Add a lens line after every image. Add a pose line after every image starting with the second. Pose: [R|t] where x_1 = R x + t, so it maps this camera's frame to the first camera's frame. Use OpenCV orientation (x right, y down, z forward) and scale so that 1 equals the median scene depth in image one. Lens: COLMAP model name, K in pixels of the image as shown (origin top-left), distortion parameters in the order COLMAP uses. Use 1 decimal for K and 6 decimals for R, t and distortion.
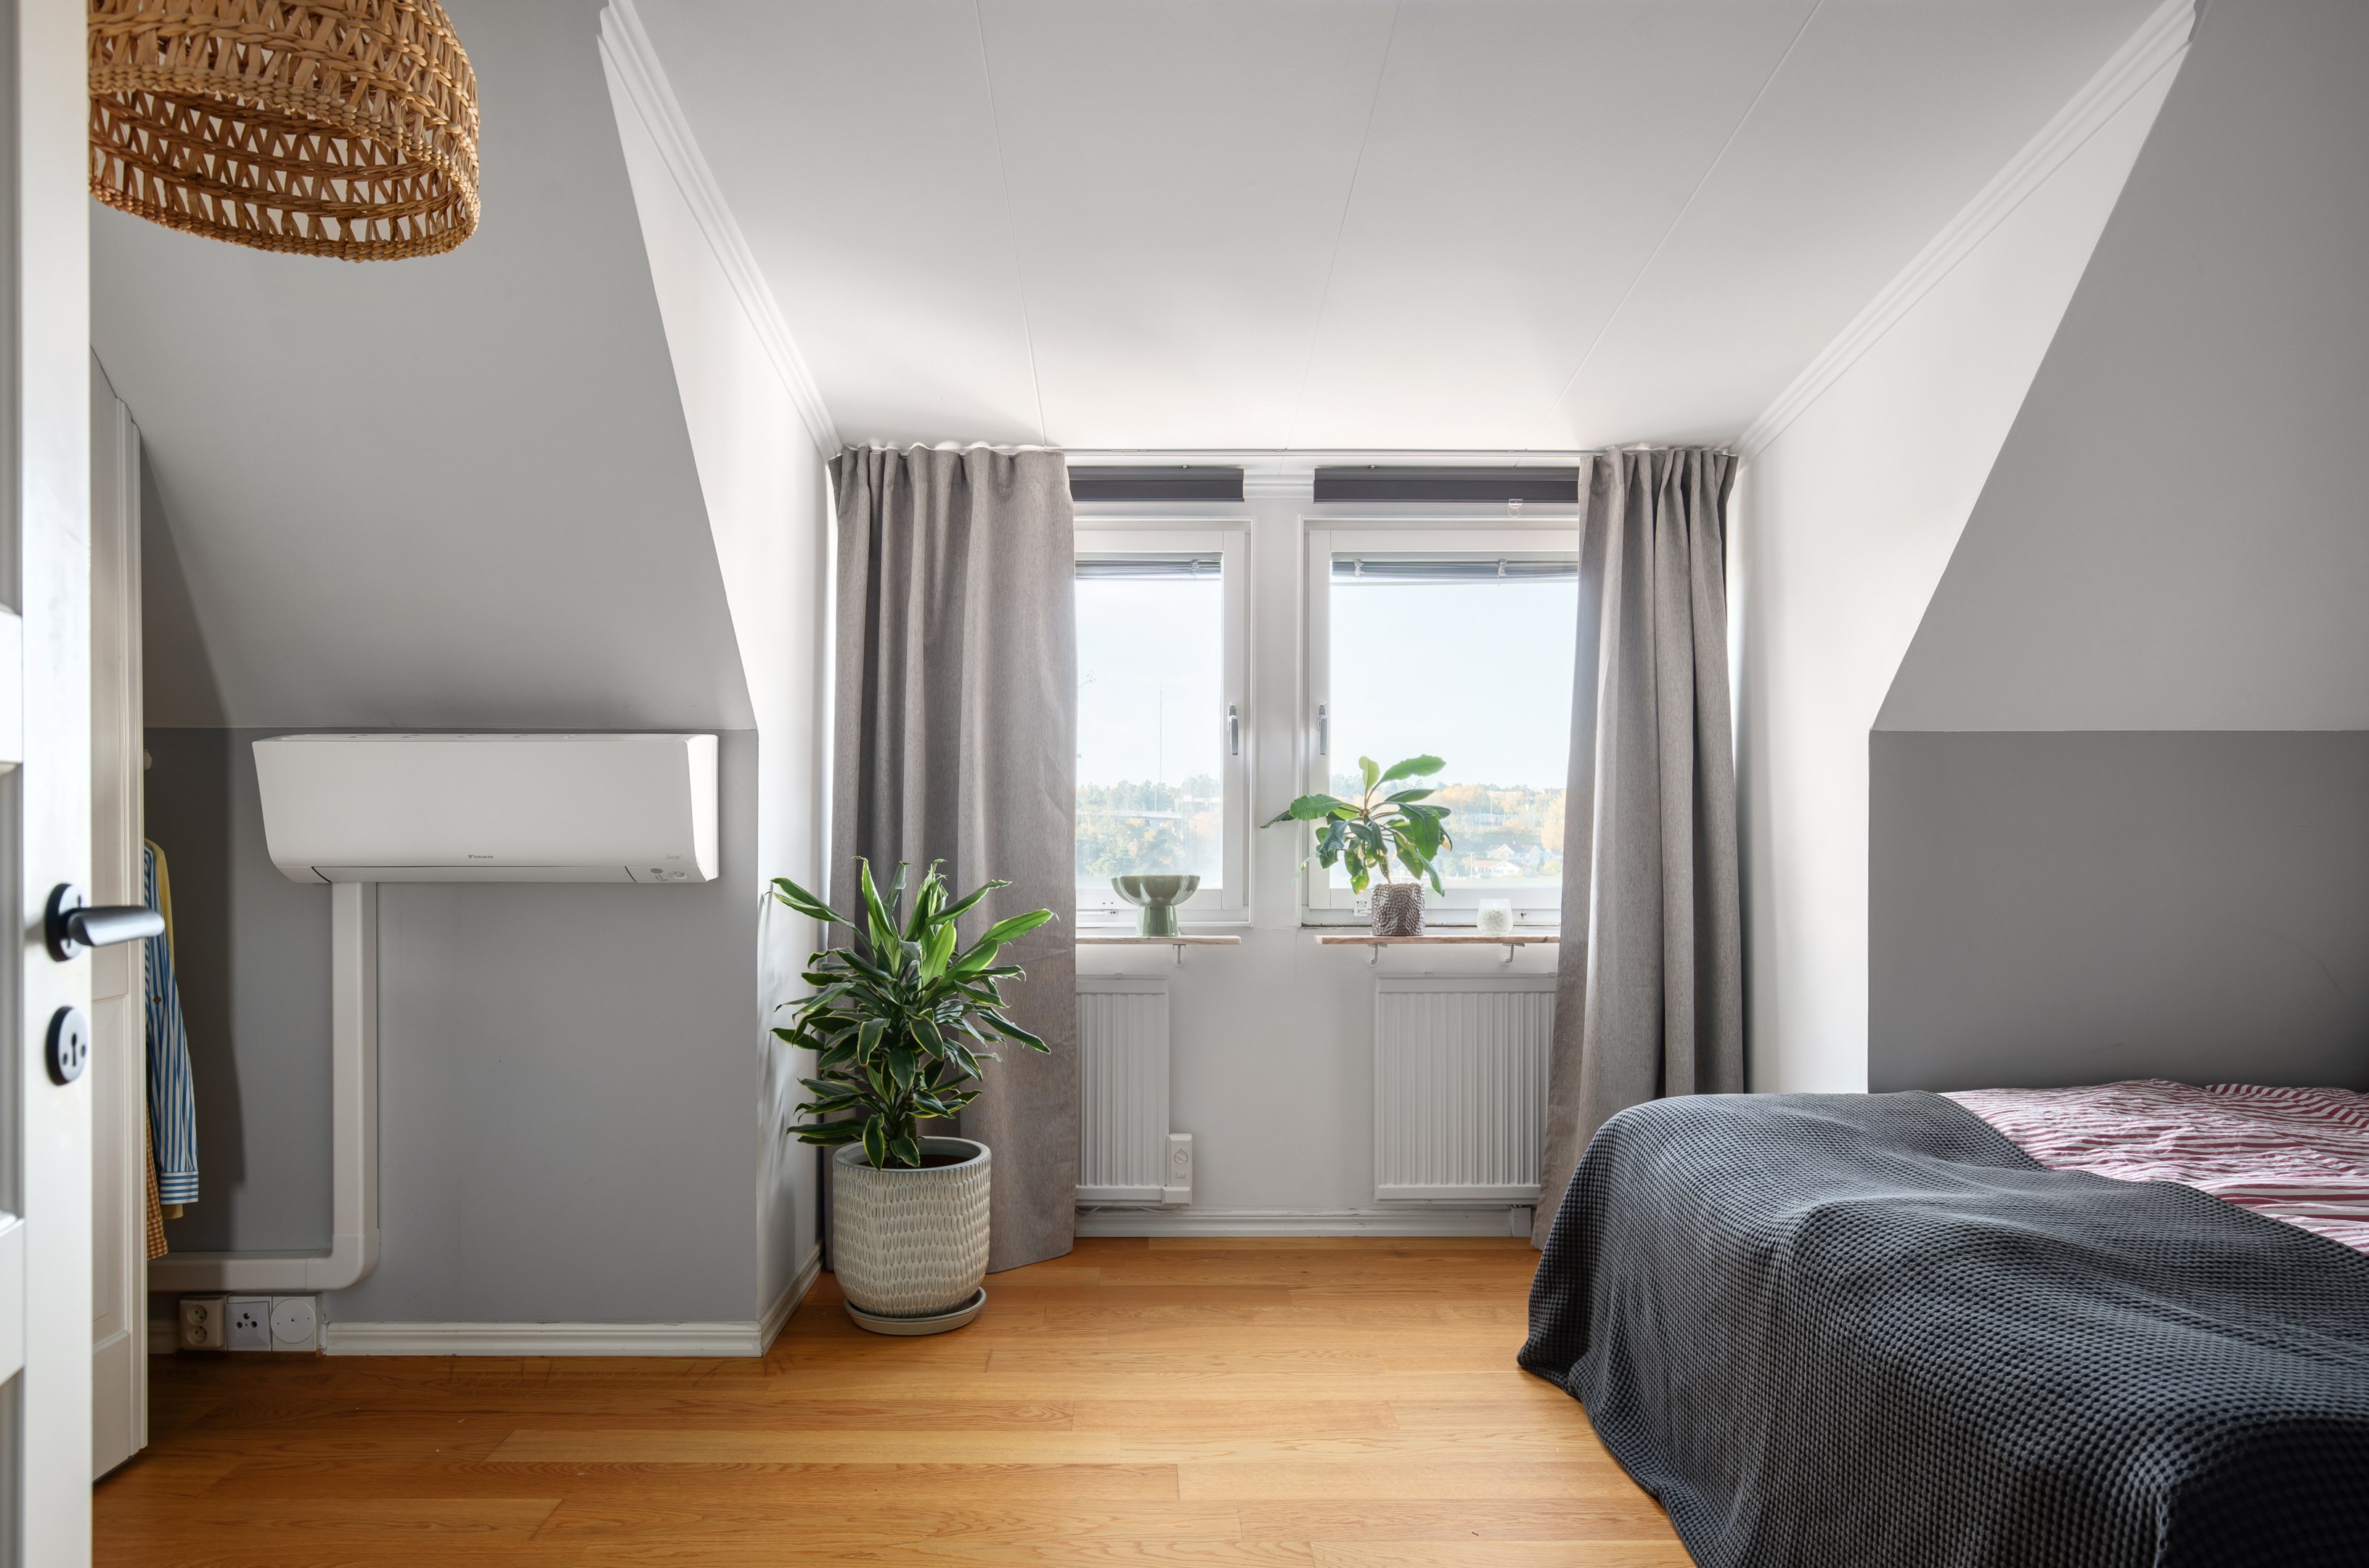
lens RADIAL K [[1487.2, 0, 1184.3], [0, 1487.2, 796.4], [0, 0, 1]] dist [-0.001052, -0.000173]
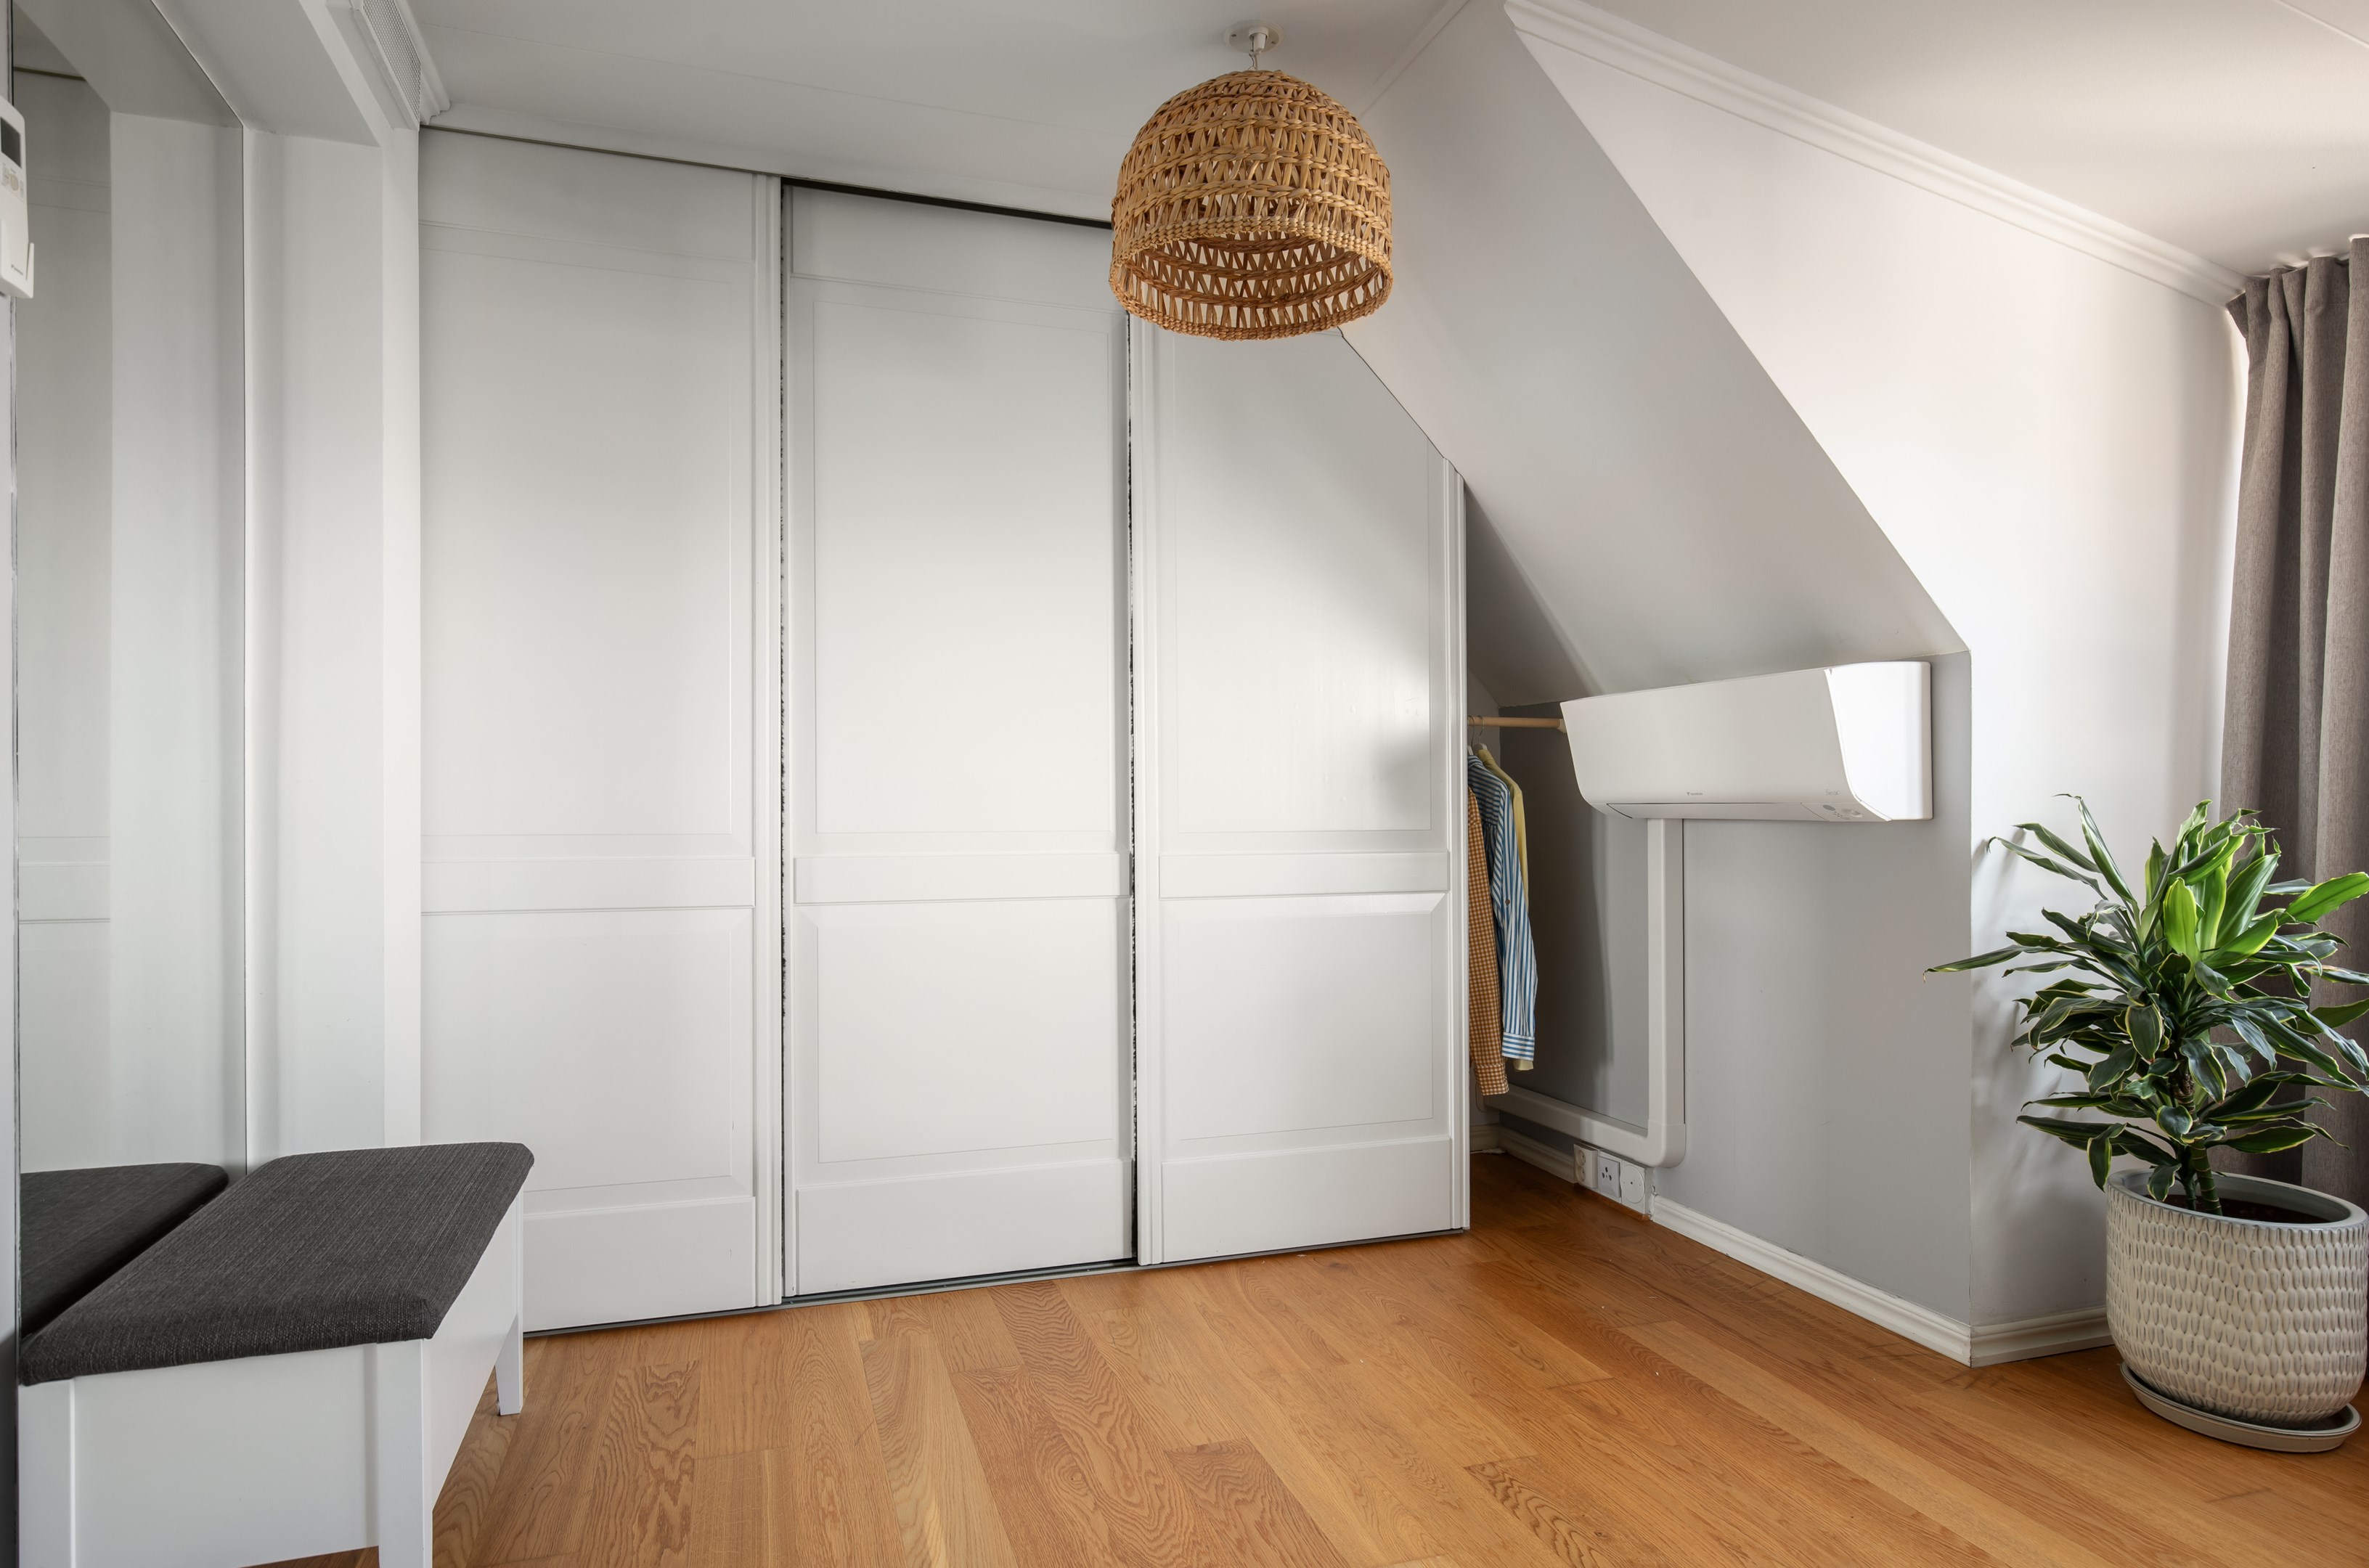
lens RADIAL K [[1384.2, 0, 1184.5], [0, 1384.2, 784.0], [0, 0, 1]] dist [-0.000597, -0.000137]
pose [[0.307865, -0.011803, -0.951357, 0.358344], [0.006533, 0.999926, -0.010292, 0.040430], [0.951408, -0.003047, 0.307919, 0.317564]]
